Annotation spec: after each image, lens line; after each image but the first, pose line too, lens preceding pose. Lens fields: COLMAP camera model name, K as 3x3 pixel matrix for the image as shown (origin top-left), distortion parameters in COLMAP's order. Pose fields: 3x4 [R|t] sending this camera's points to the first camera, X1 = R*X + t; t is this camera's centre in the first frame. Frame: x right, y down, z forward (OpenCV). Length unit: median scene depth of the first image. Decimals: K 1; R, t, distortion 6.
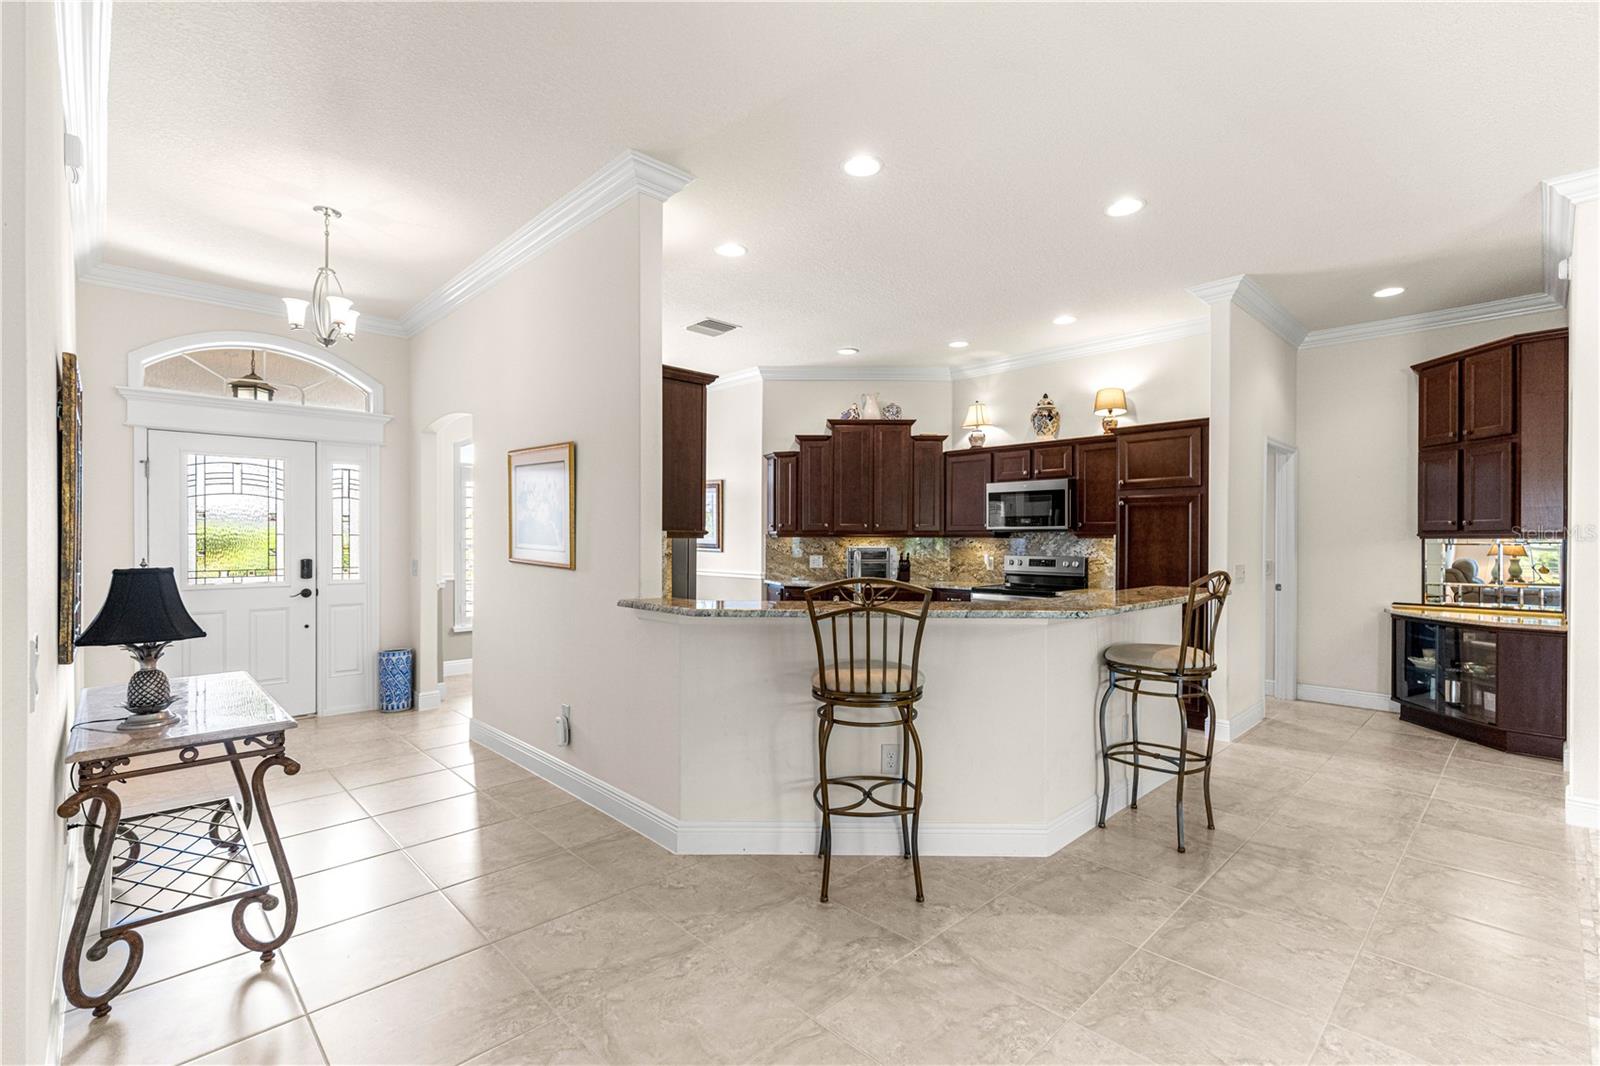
lens RADIAL K [[721.3, 0, 816.6], [0, 721.3, 536.6], [0, 0, 1]] dist [0.011367, -0.002343]
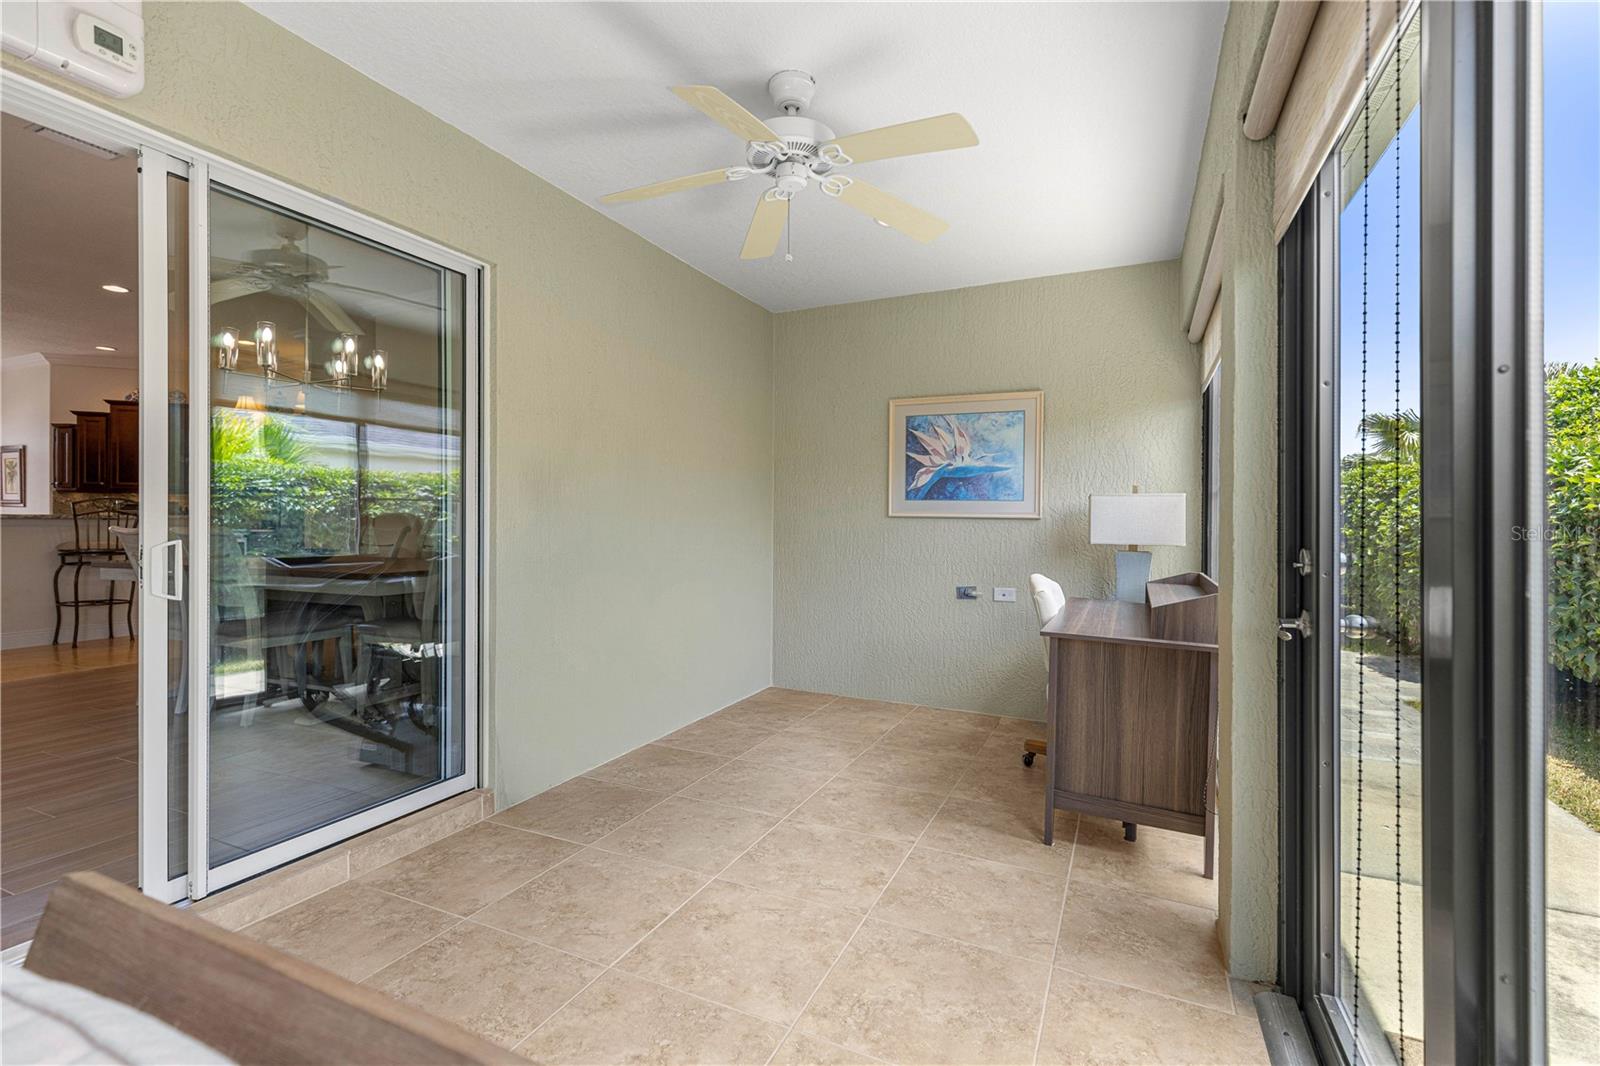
lens RADIAL K [[721.3, 0, 797.7], [0, 721.3, 528.9], [0, 0, 1]] dist [0.011367, -0.002343]
pose [[0.934393, -0.001745, 0.356240, 0.900939], [-0.001702, 0.999955, 0.009363, 0.063220], [-0.356241, -0.009355, 0.934347, -0.805210]]
